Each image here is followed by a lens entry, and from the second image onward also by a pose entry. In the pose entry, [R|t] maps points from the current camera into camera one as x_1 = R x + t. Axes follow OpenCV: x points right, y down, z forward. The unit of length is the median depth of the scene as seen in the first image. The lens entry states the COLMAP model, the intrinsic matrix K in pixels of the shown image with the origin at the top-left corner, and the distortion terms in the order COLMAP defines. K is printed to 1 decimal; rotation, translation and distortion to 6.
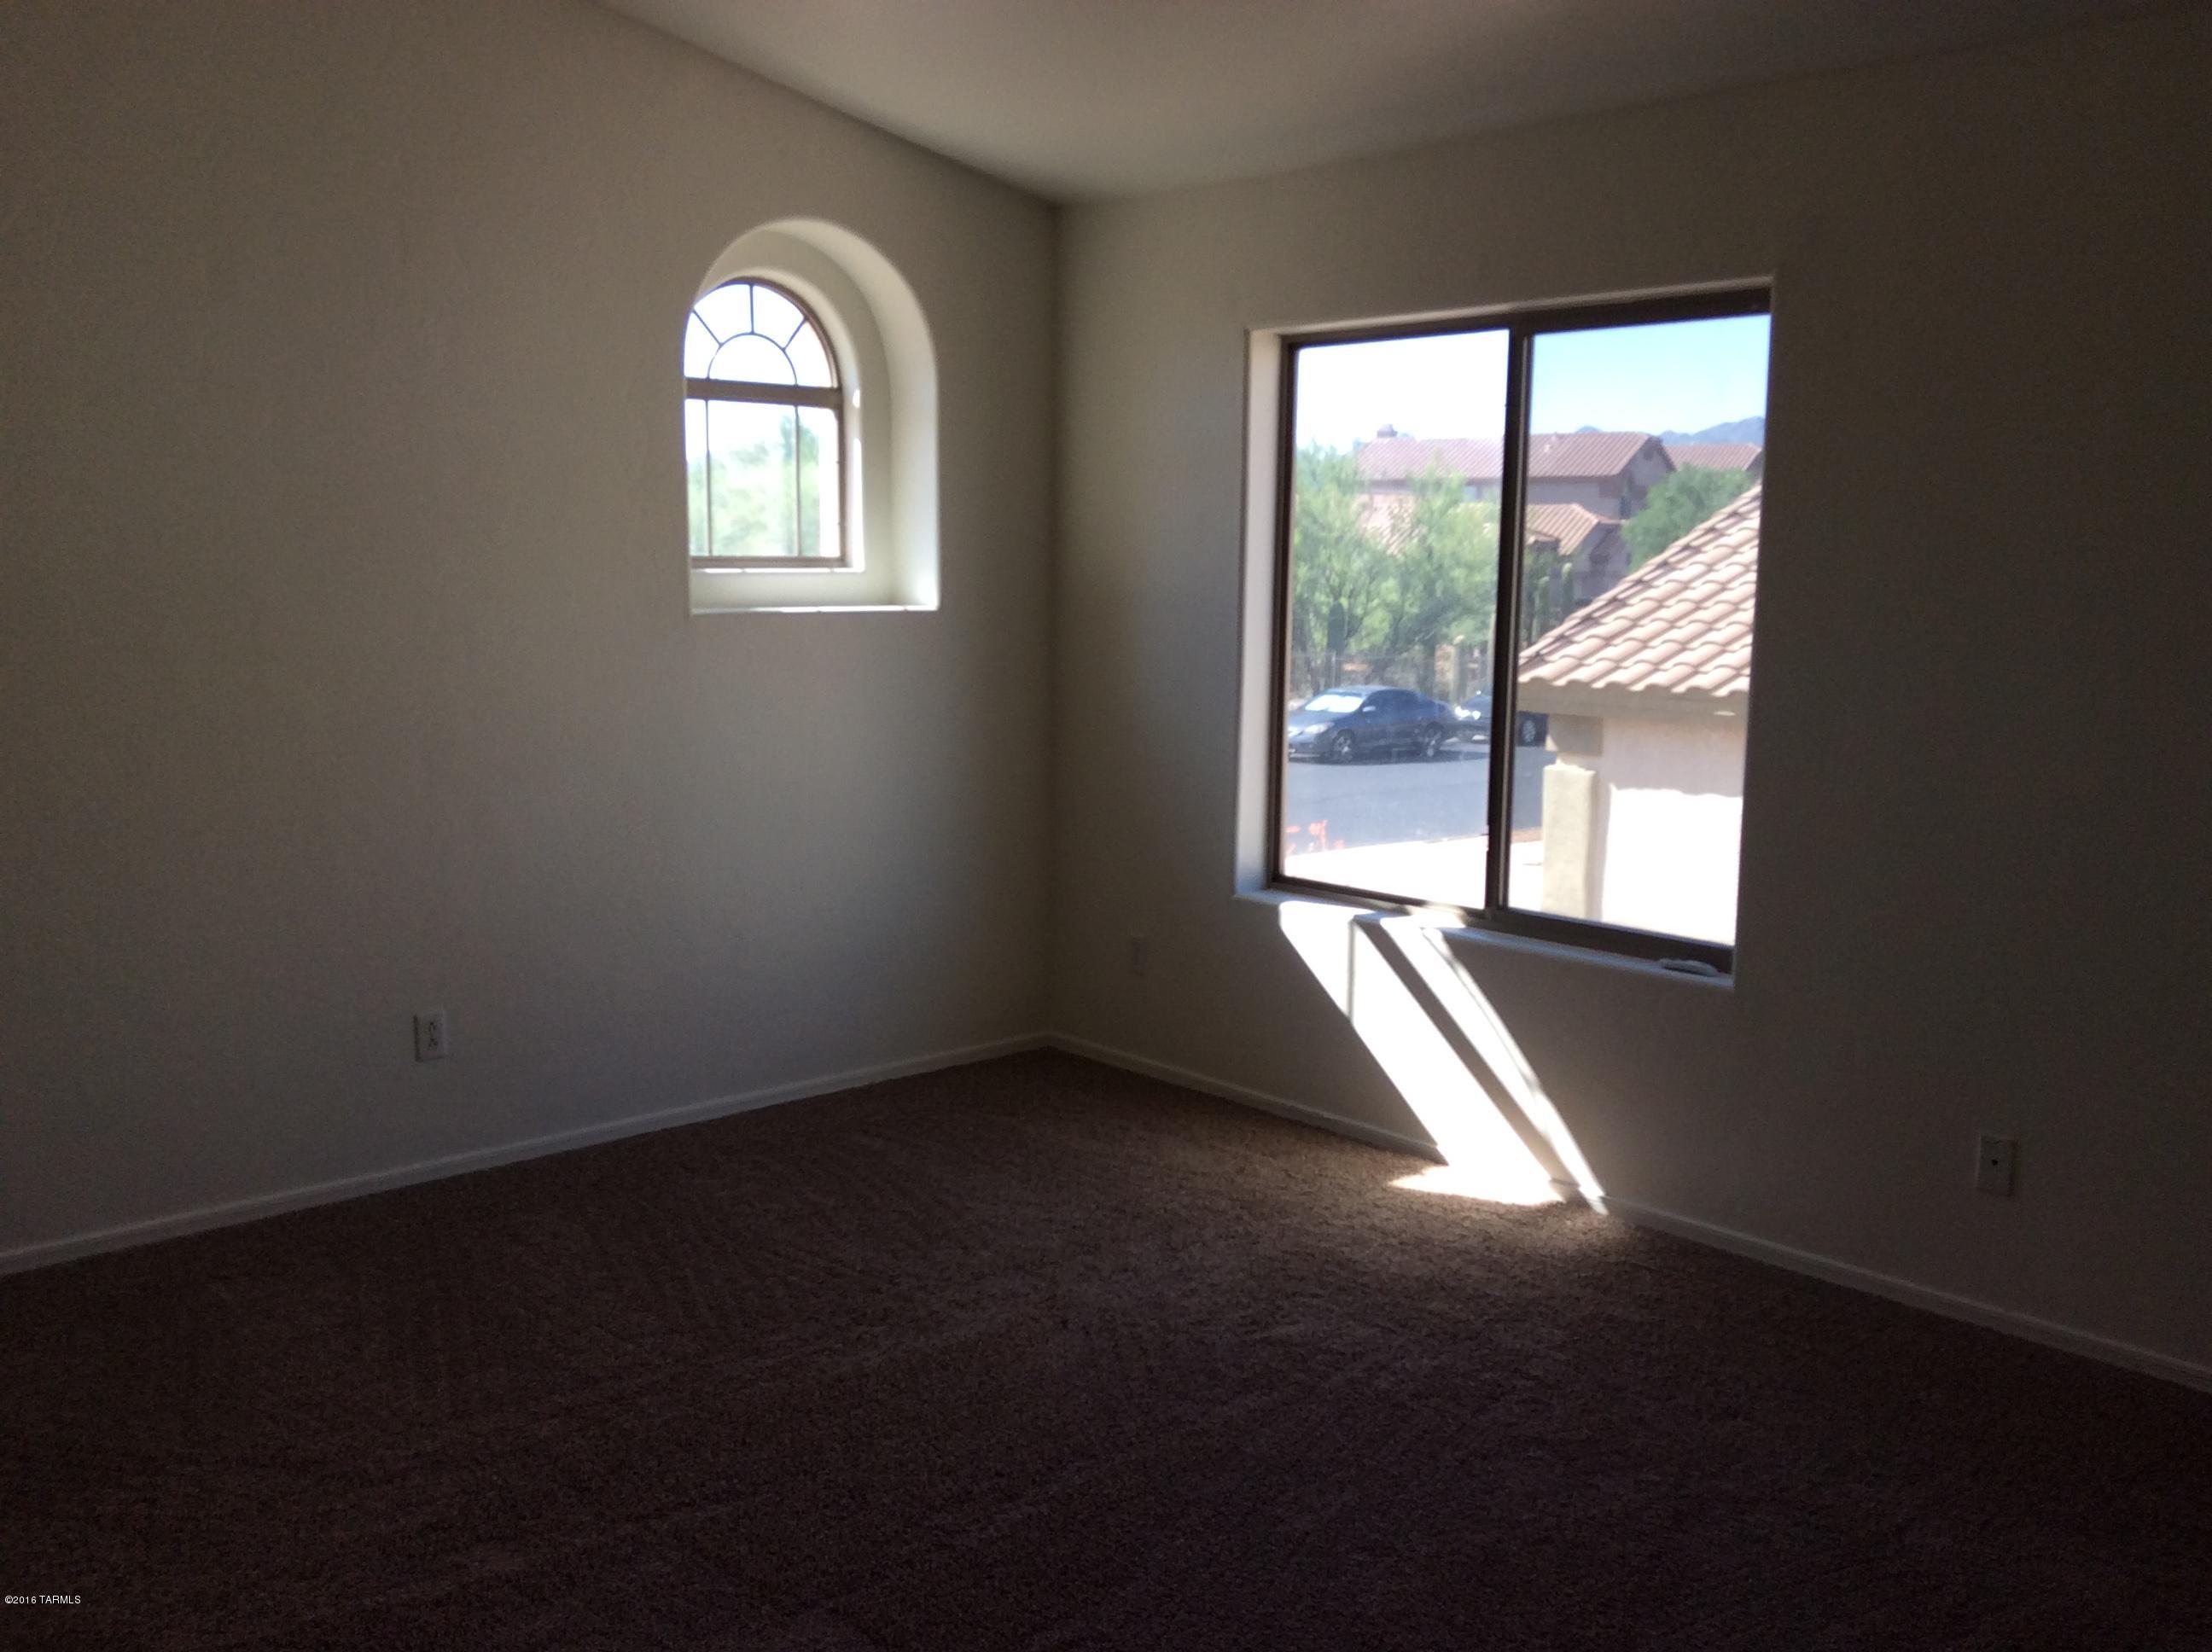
lens RADIAL K [[2091.8, 0, 1117.8], [0, 2091.8, 819.8], [0, 0, 1]] dist [0.126099, -0.286861]
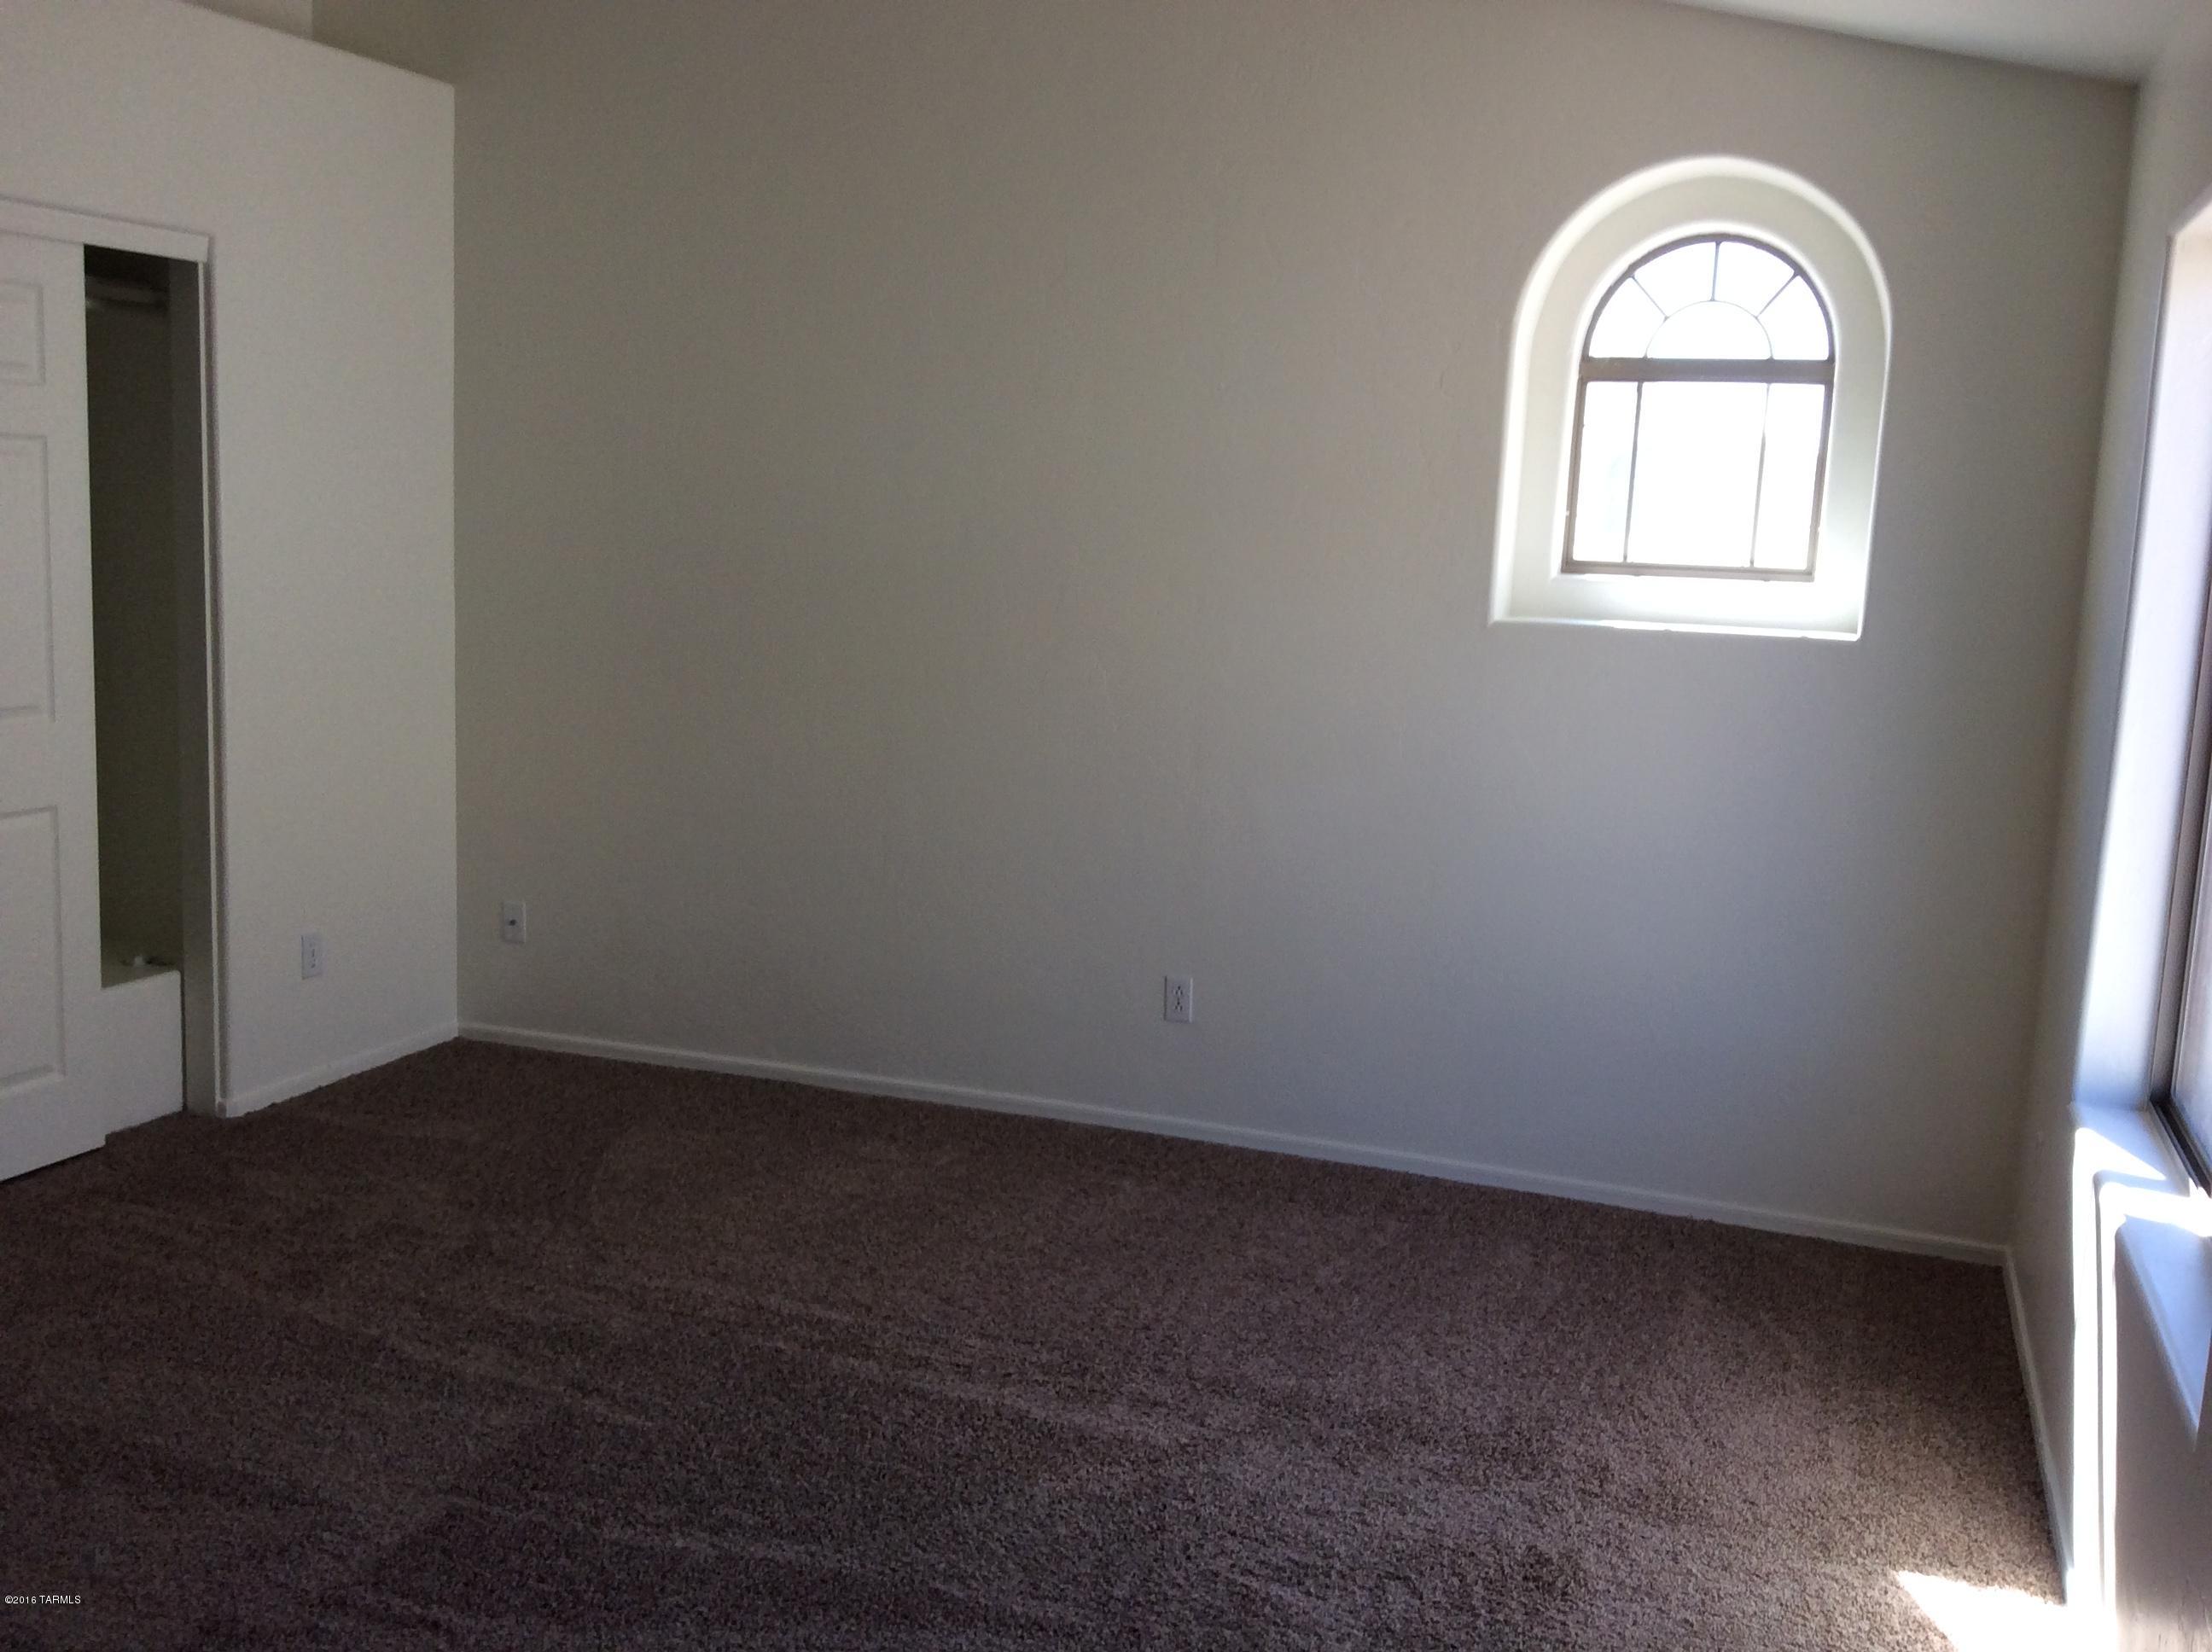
lens RADIAL K [[2091.8, 0, 1117.8], [0, 2091.8, 819.8], [0, 0, 1]] dist [0.126099, -0.286861]
pose [[0.436495, 0.144918, -0.887959, 0.506664], [-0.160238, 0.983685, 0.081772, -0.058539], [0.885322, 0.106592, 0.452596, 0.434895]]
